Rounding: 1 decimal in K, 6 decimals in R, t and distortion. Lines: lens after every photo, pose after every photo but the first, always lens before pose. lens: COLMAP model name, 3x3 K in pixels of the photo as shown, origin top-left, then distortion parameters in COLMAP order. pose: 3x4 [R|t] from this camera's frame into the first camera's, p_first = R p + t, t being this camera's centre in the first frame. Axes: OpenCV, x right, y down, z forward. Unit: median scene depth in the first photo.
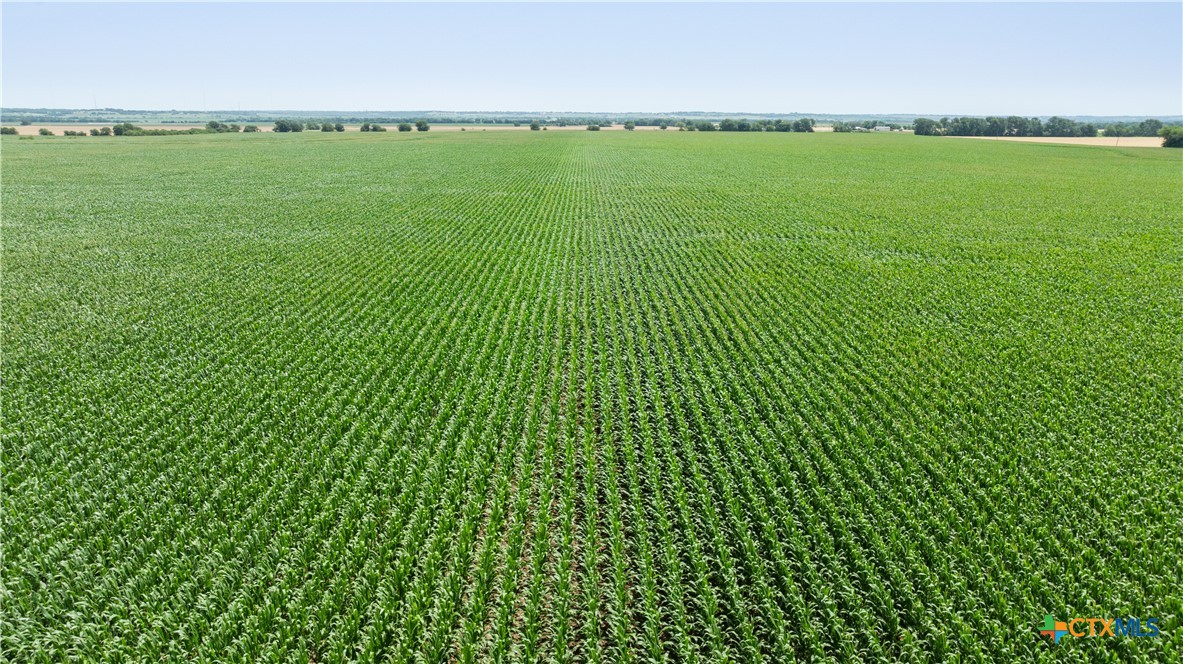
lens RADIAL K [[851.4, 0, 591.5], [0, 851.4, 332.0], [0, 0, 1]] dist [-0.099387, 0.131567]
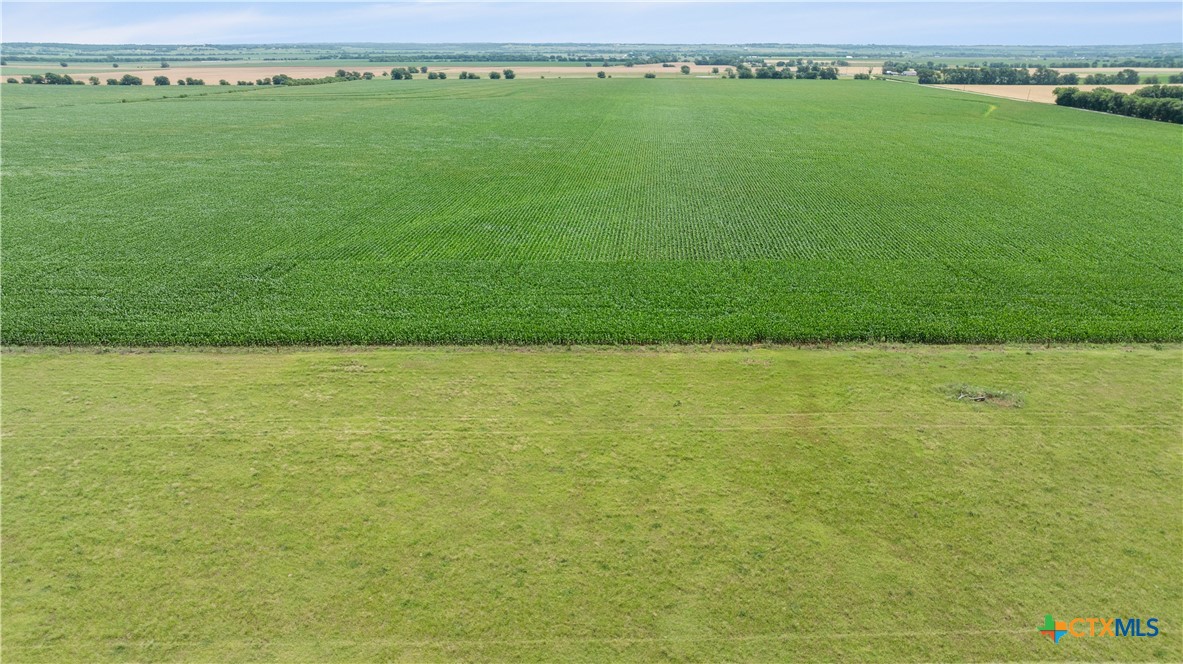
lens RADIAL K [[851.4, 0, 591.5], [0, 851.4, 332.0], [0, 0, 1]] dist [-0.099387, 0.131567]
pose [[0.996394, 0.024355, -0.081277, 0.027696], [-0.017955, 0.996748, 0.078561, 0.030690], [0.082926, -0.076819, 0.993591, -0.239081]]
